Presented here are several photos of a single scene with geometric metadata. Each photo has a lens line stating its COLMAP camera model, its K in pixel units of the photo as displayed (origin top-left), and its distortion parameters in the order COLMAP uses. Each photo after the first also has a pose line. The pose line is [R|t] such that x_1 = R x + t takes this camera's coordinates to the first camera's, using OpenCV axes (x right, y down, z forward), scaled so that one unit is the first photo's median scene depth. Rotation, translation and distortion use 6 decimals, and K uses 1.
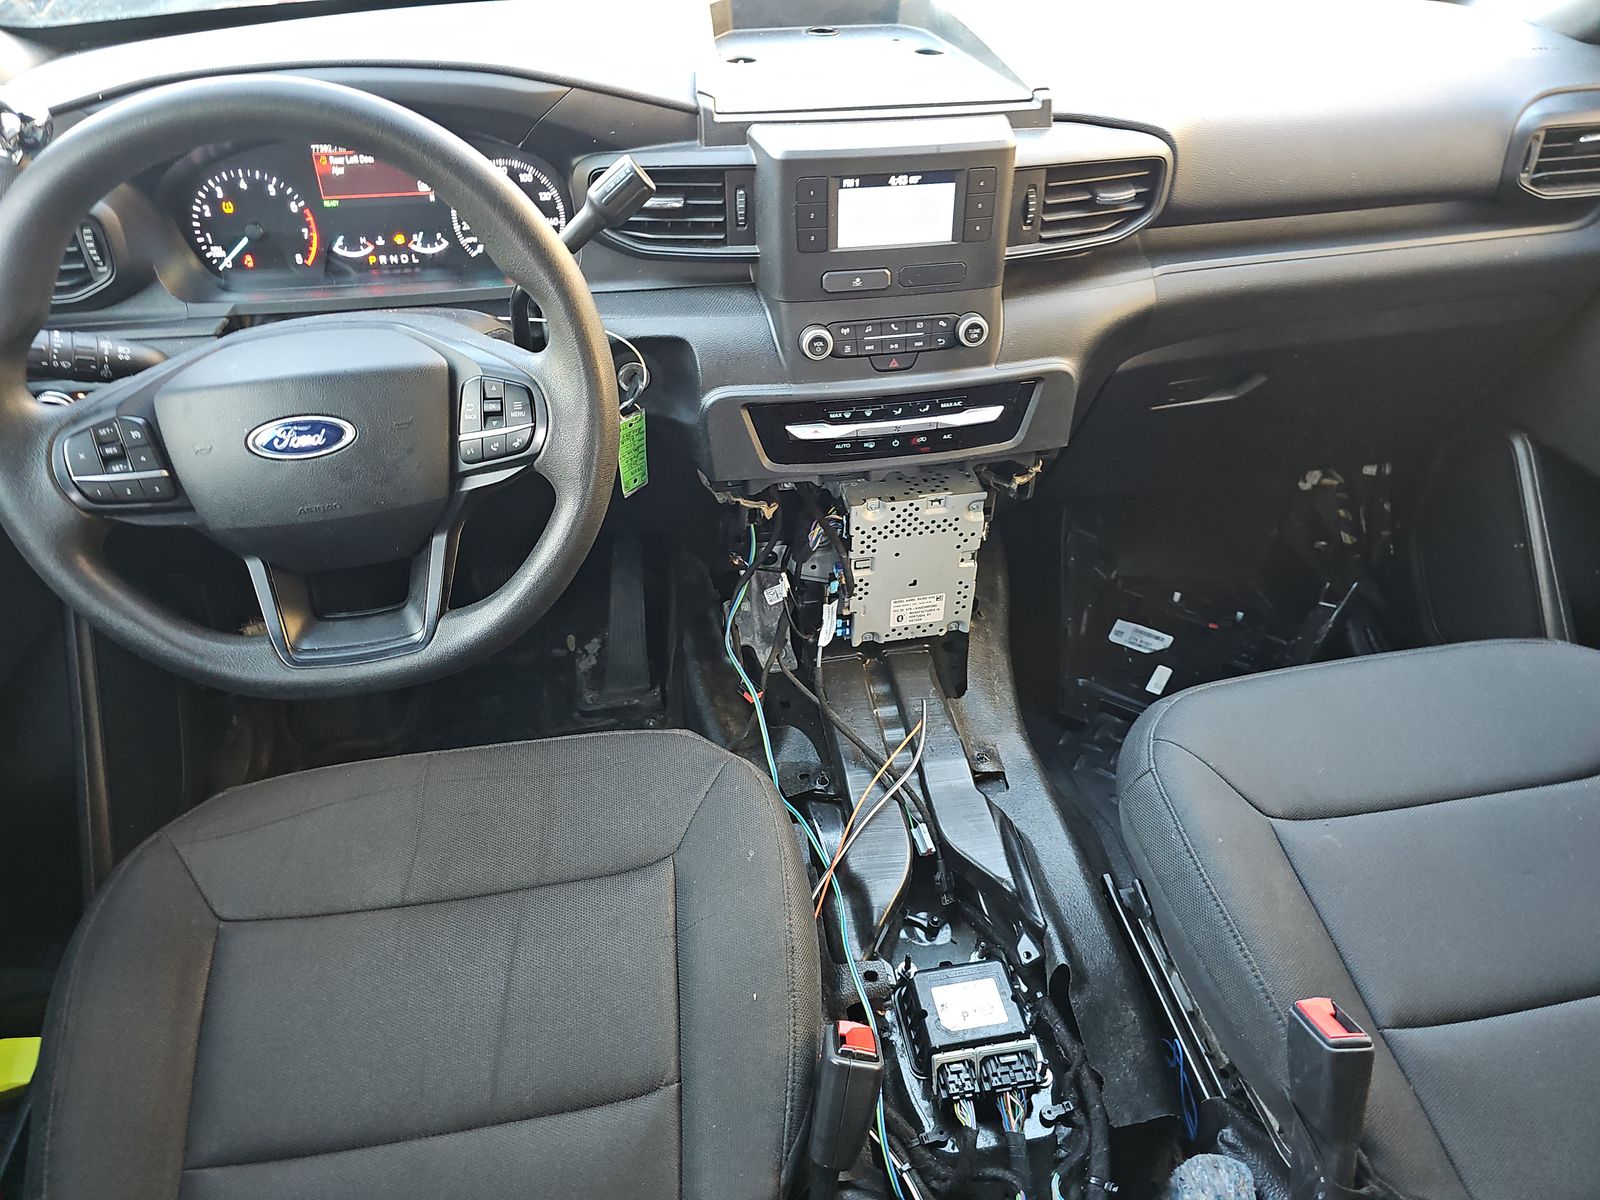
lens RADIAL K [[1025.1, 0, 800.0], [0, 1025.1, 600.0], [0, 0, 1]] dist [-0.004552, -0.014276]
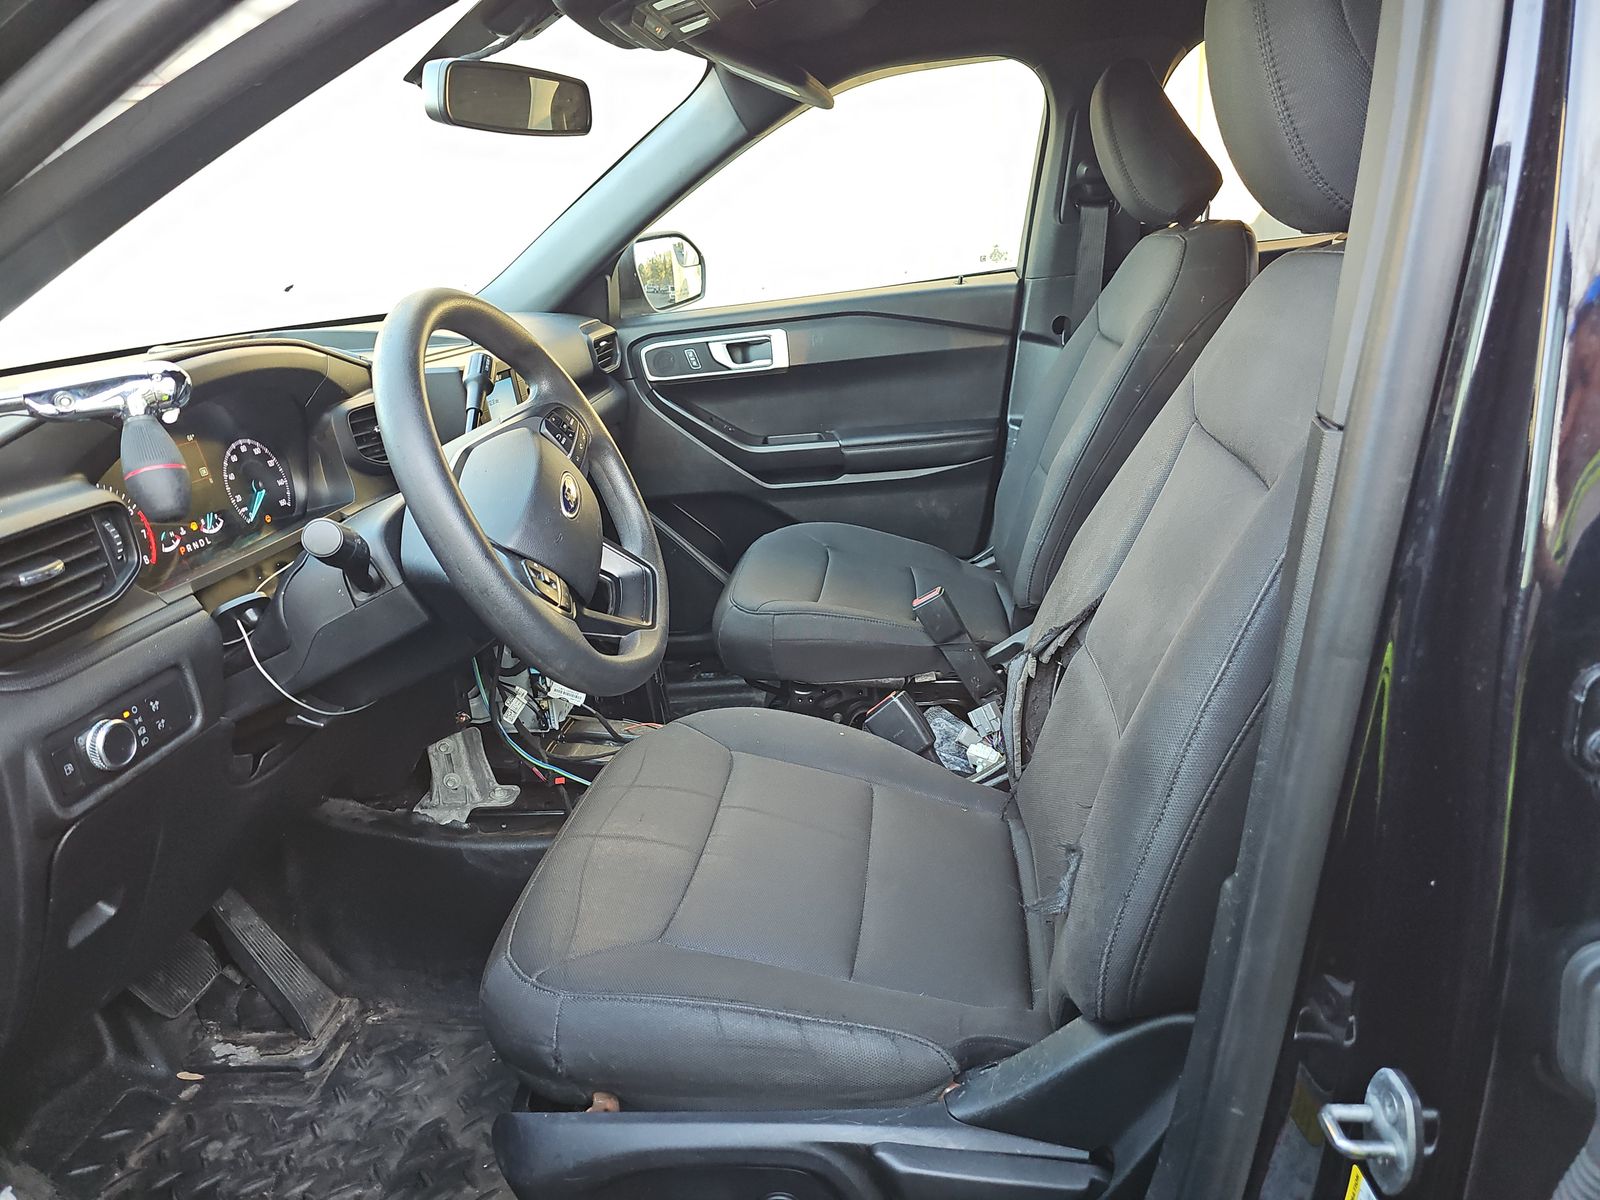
lens RADIAL K [[1025.1, 0, 800.0], [0, 1025.1, 600.0], [0, 0, 1]] dist [-0.004552, -0.014276]
pose [[0.308922, -0.347689, 0.885257, -1.217853], [0.647815, 0.758406, 0.071804, 0.036288], [-0.696349, 0.551301, 0.459526, 0.128110]]
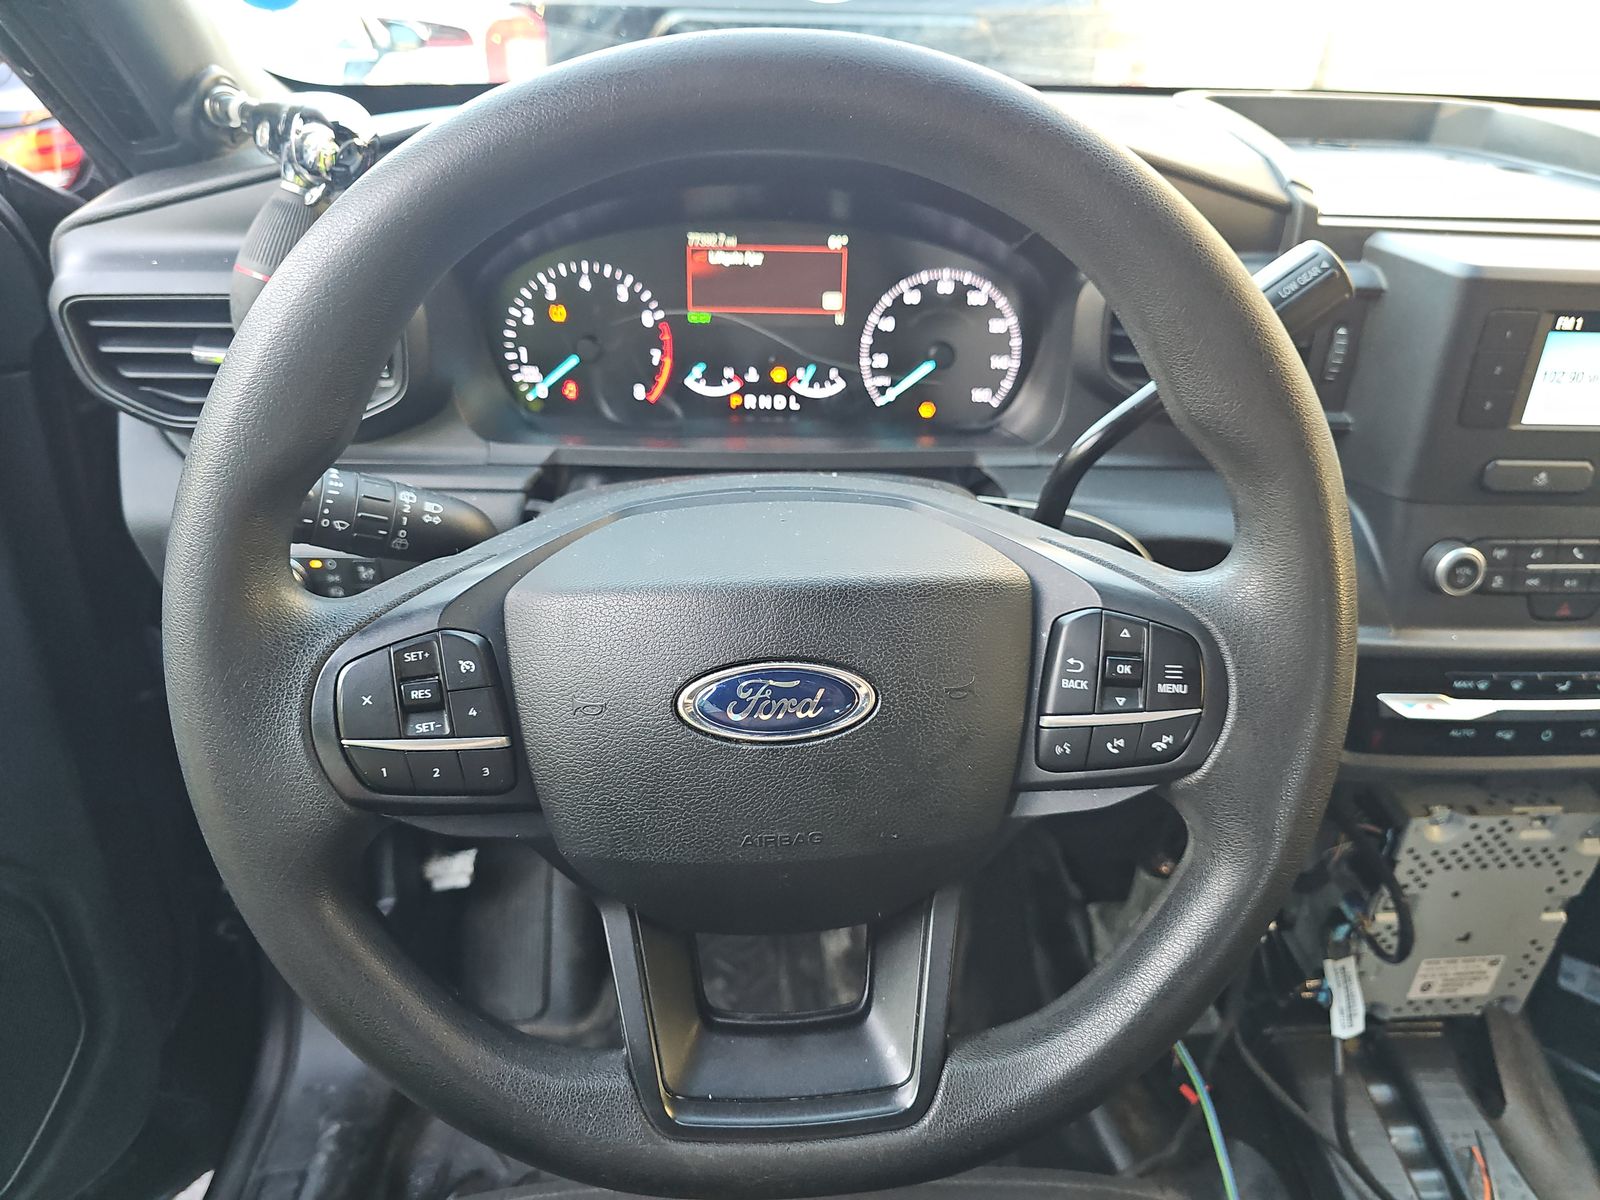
lens RADIAL K [[1101.9, 0, 800.0], [0, 1101.9, 600.0], [0, 0, 1]] dist [0.029874, -0.079562]
pose [[0.990223, 0.077094, -0.116254, -0.293480], [-0.096553, 0.980296, -0.172330, -0.080577], [0.100678, 0.181870, 0.978155, 0.316133]]
